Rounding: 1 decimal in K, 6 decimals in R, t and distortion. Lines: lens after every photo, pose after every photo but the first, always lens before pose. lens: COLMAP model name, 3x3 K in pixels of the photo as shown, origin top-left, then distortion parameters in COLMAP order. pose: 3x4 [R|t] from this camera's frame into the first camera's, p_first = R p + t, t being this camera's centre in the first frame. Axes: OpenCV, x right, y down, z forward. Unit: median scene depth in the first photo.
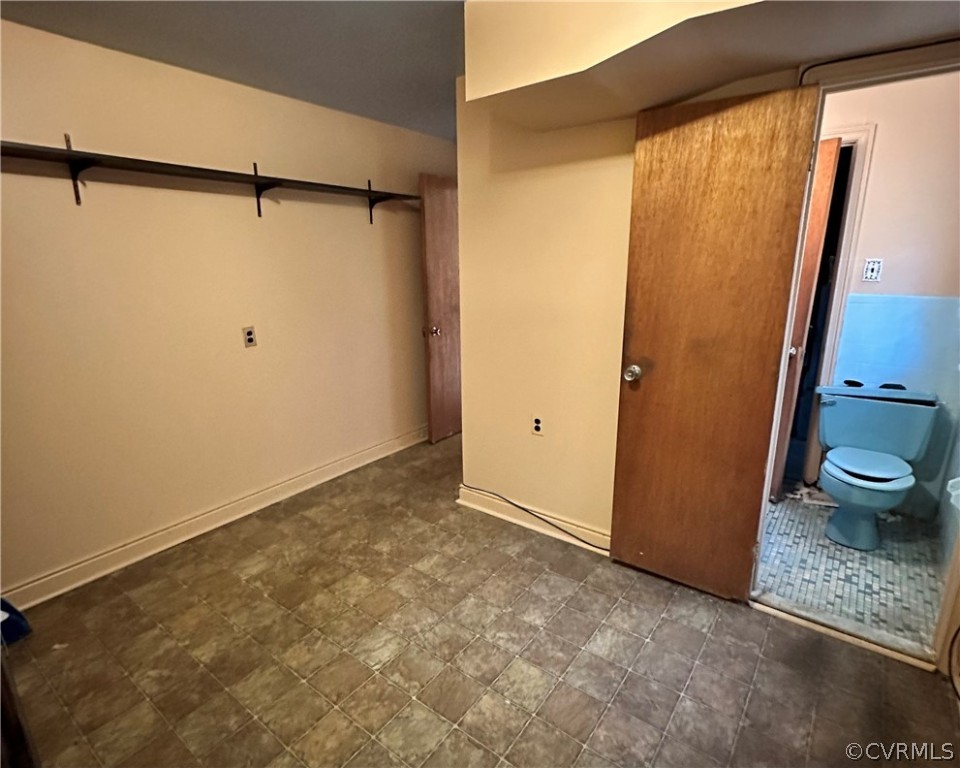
lens RADIAL K [[508.9, 0, 480.0], [0, 508.9, 384.0], [0, 0, 1]] dist [-0.003277, 0.000432]
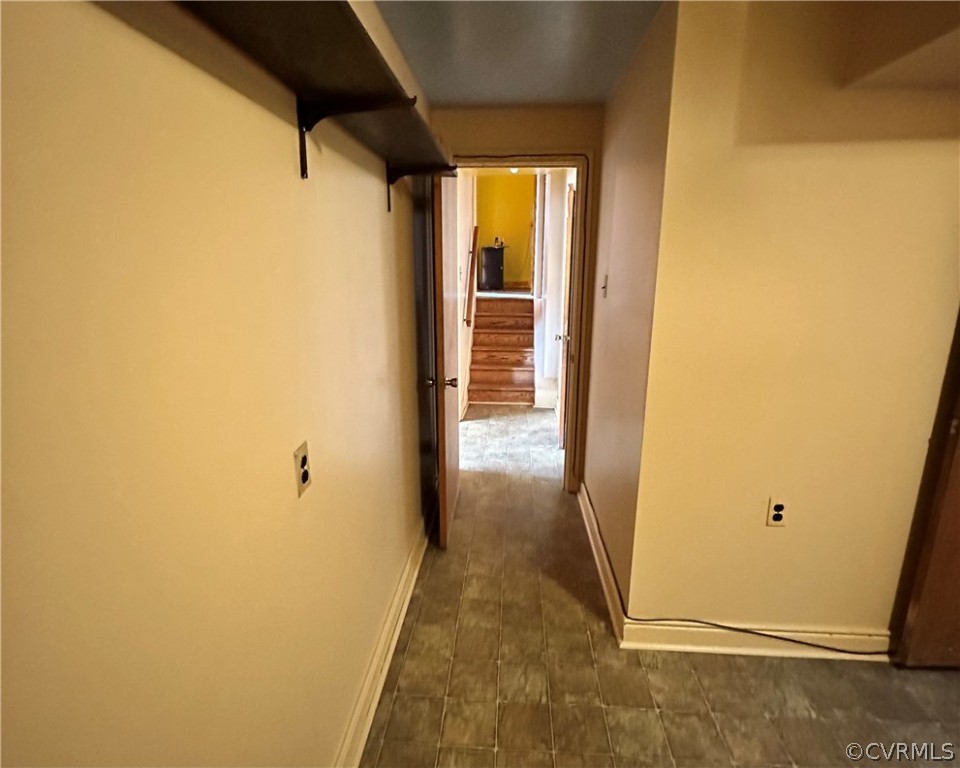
lens RADIAL K [[508.9, 0, 480.0], [0, 508.9, 384.0], [0, 0, 1]] dist [-0.003277, 0.000432]
pose [[0.836053, -0.120414, 0.535272, -0.625650], [0.124077, 0.991839, 0.029324, -0.178742], [-0.534435, 0.041899, 0.844170, 0.660430]]
